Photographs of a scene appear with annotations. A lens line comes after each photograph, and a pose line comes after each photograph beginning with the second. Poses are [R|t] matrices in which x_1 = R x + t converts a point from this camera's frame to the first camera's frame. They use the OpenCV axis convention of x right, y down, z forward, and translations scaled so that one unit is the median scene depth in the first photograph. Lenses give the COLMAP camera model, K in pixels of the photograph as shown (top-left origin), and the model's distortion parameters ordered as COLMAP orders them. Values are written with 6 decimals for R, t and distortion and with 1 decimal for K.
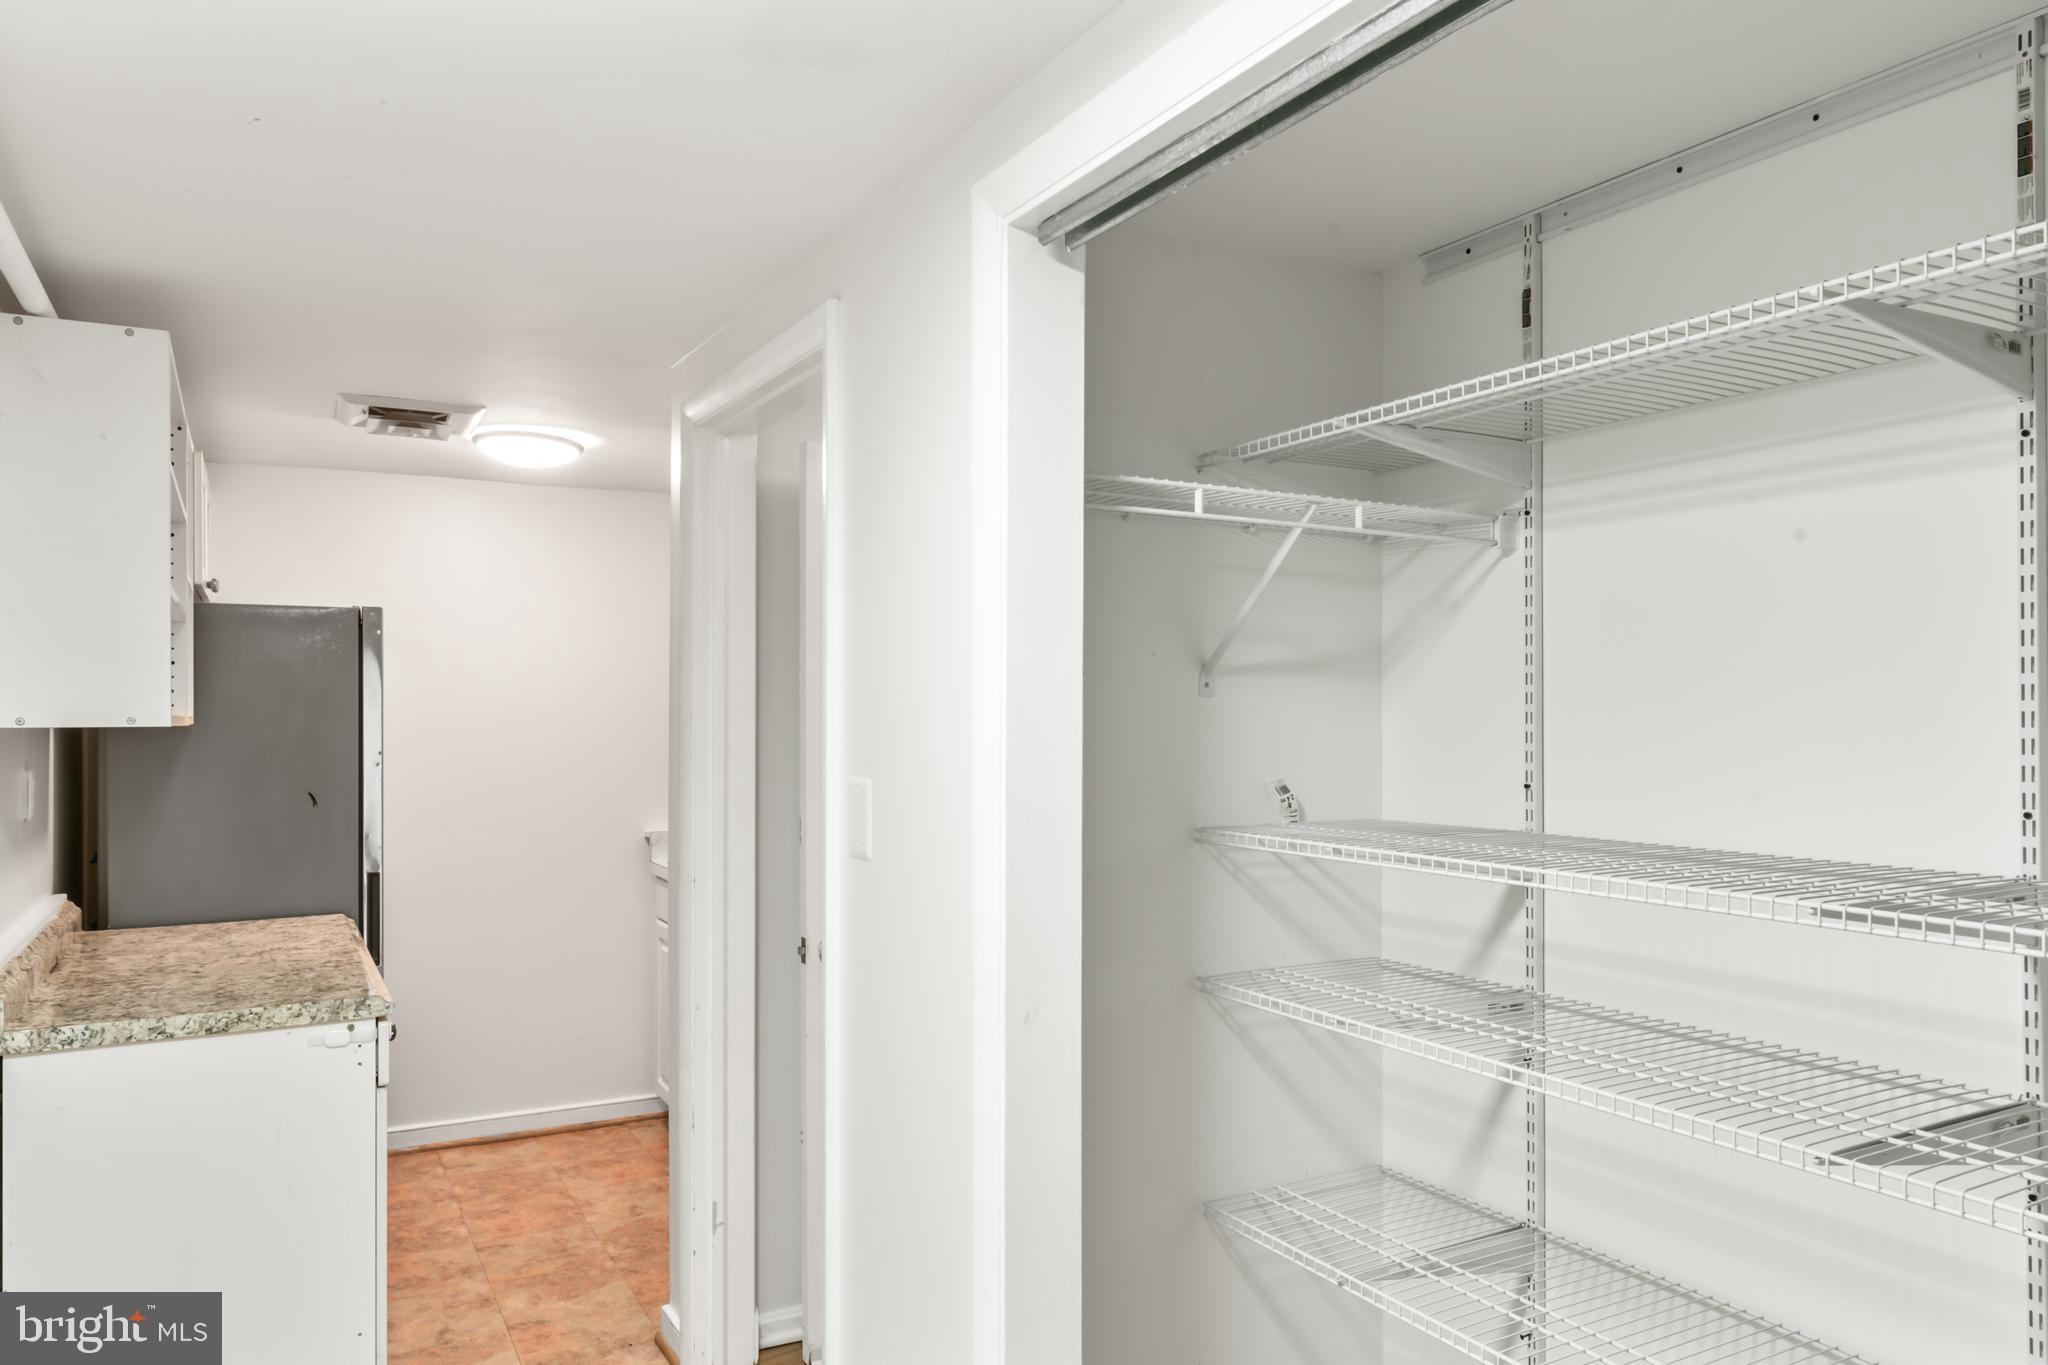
lens RADIAL K [[1370.2, 0, 1031.9], [0, 1370.2, 685.4], [0, 0, 1]] dist [0.006429, 0.000927]
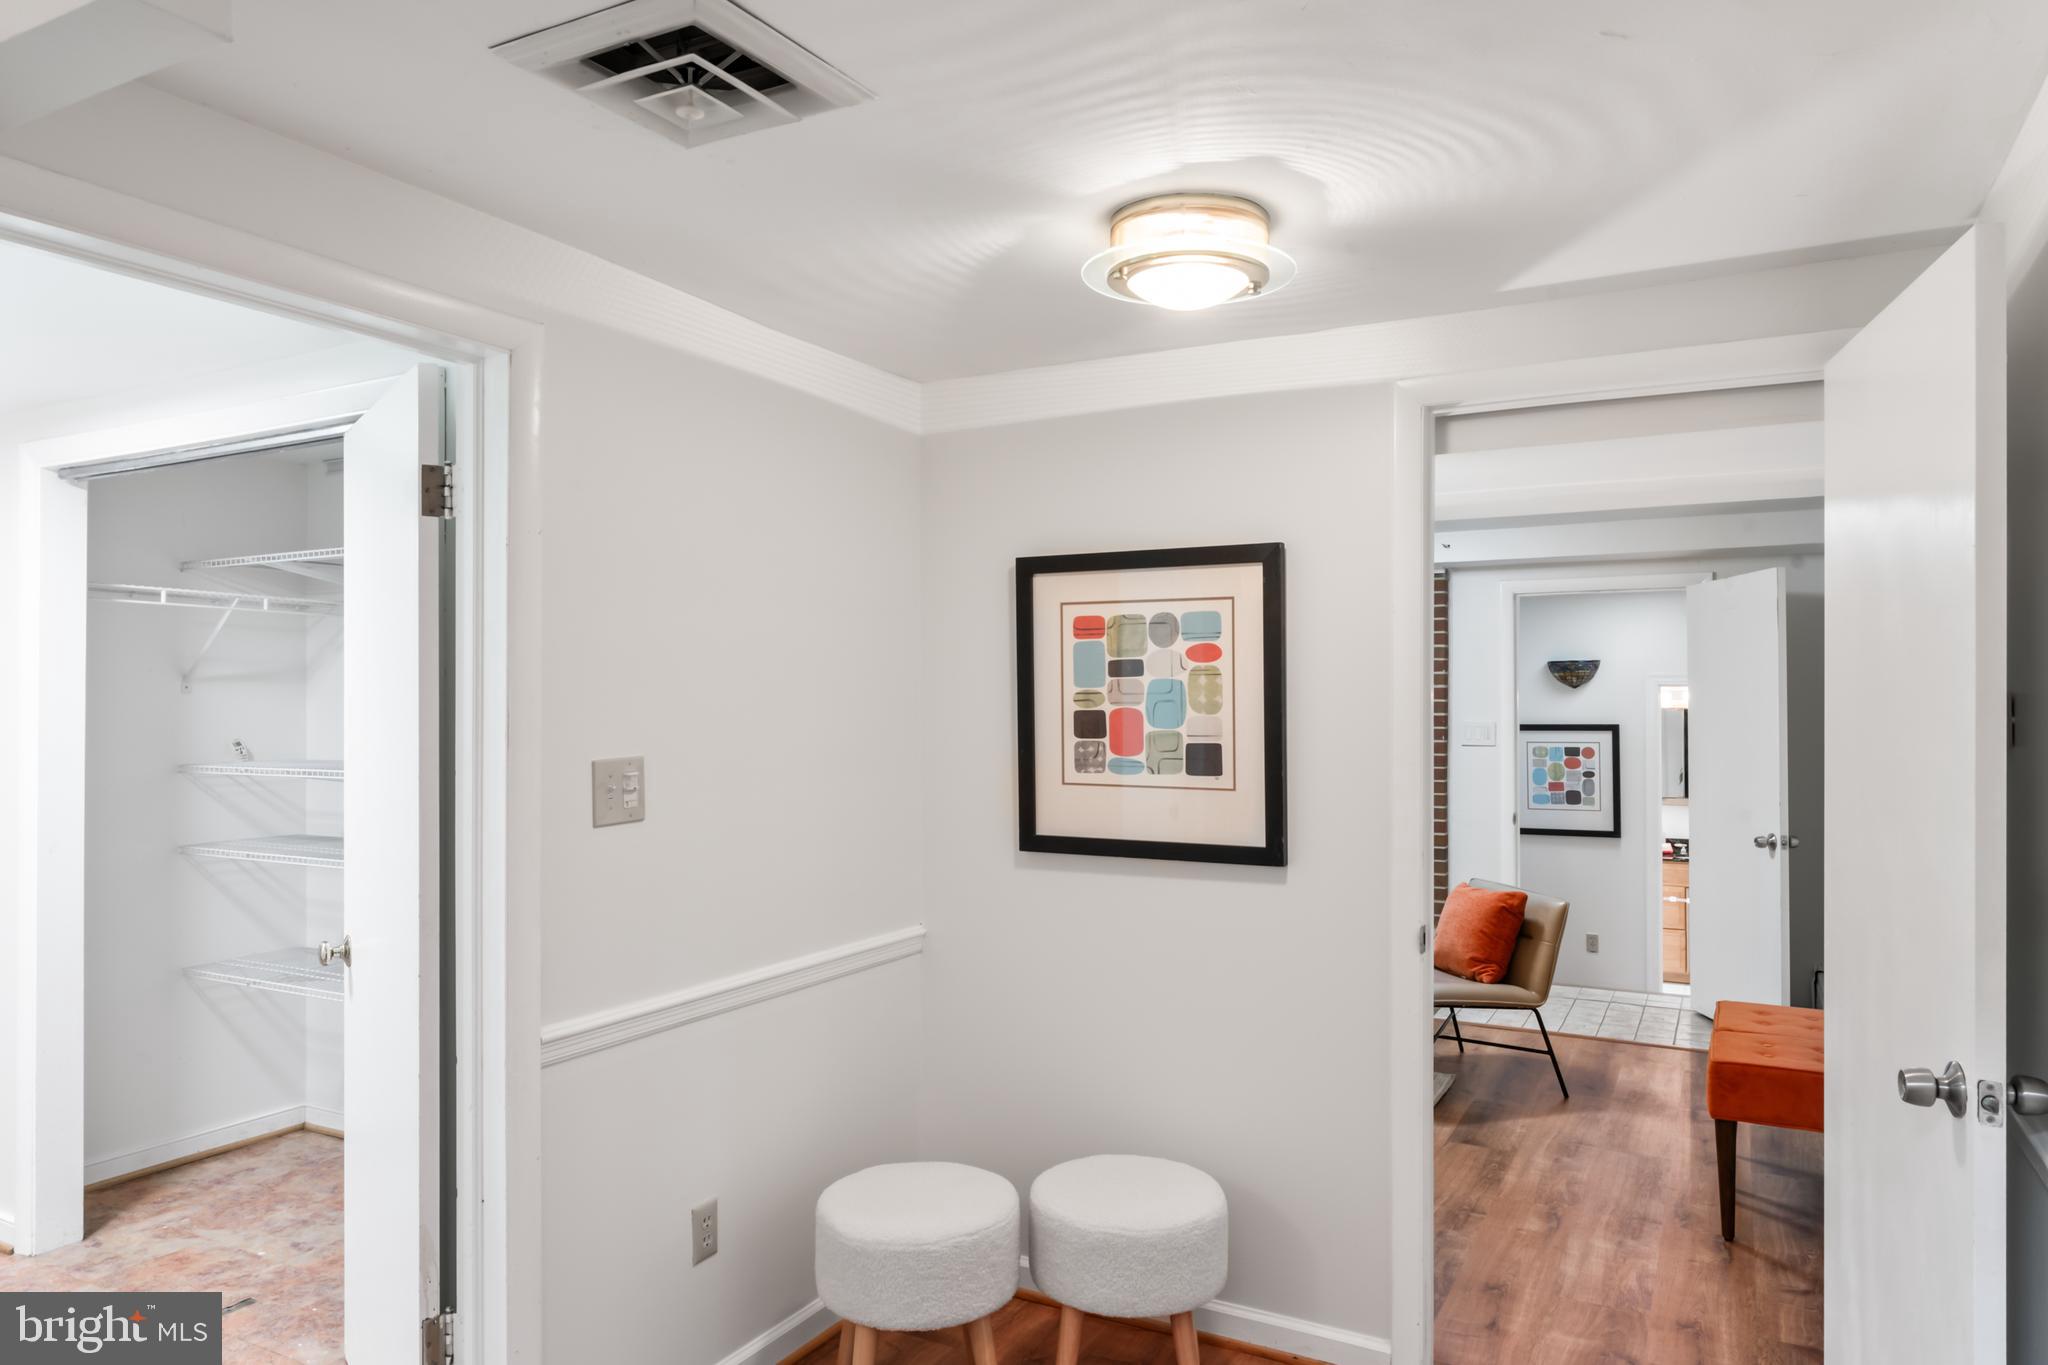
lens RADIAL K [[1337.2, 0, 1025.7], [0, 1337.2, 677.9], [0, 0, 1]] dist [0.005610, 0.001982]
pose [[0.842399, 0.004821, 0.538832, 0.109257], [-0.000069, 0.999961, -0.008840, 0.003347], [-0.538854, 0.007409, 0.842367, -1.153642]]
